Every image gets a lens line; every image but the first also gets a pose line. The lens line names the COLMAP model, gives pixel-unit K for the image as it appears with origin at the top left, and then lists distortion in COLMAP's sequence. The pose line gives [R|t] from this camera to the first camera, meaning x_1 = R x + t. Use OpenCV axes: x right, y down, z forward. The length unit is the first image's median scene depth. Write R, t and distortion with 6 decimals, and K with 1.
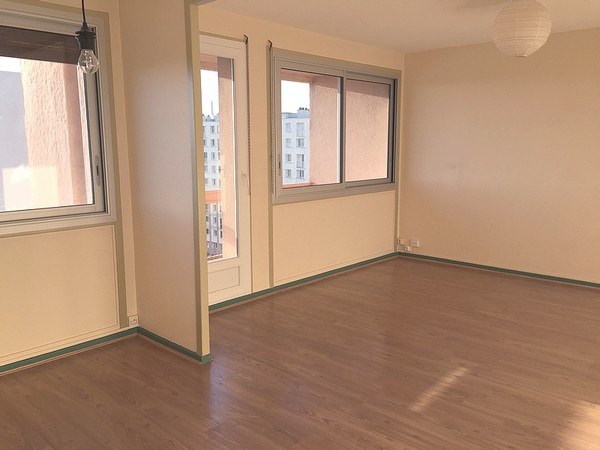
lens RADIAL K [[503.3, 0, 300.0], [0, 503.3, 225.0], [0, 0, 1]] dist [-0.003488, -0.000012]
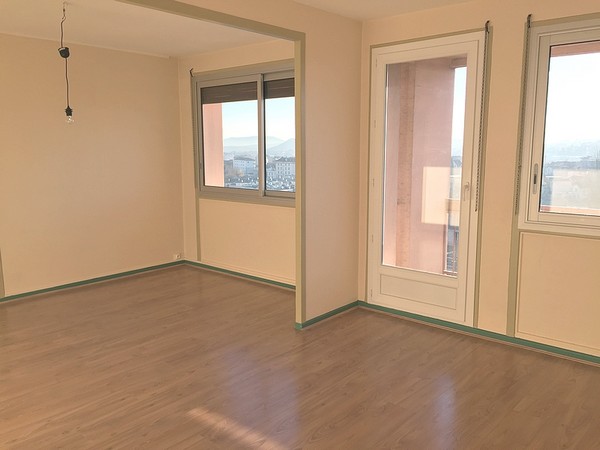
lens RADIAL K [[508.3, 0, 300.0], [0, 508.3, 225.0], [0, 0, 1]] dist [-0.049795, 0.000475]
pose [[0.033854, 0.152857, -0.987668, 0.805294], [-0.154703, 0.977125, 0.145923, -0.126516], [0.987381, 0.147855, 0.056727, 0.734865]]
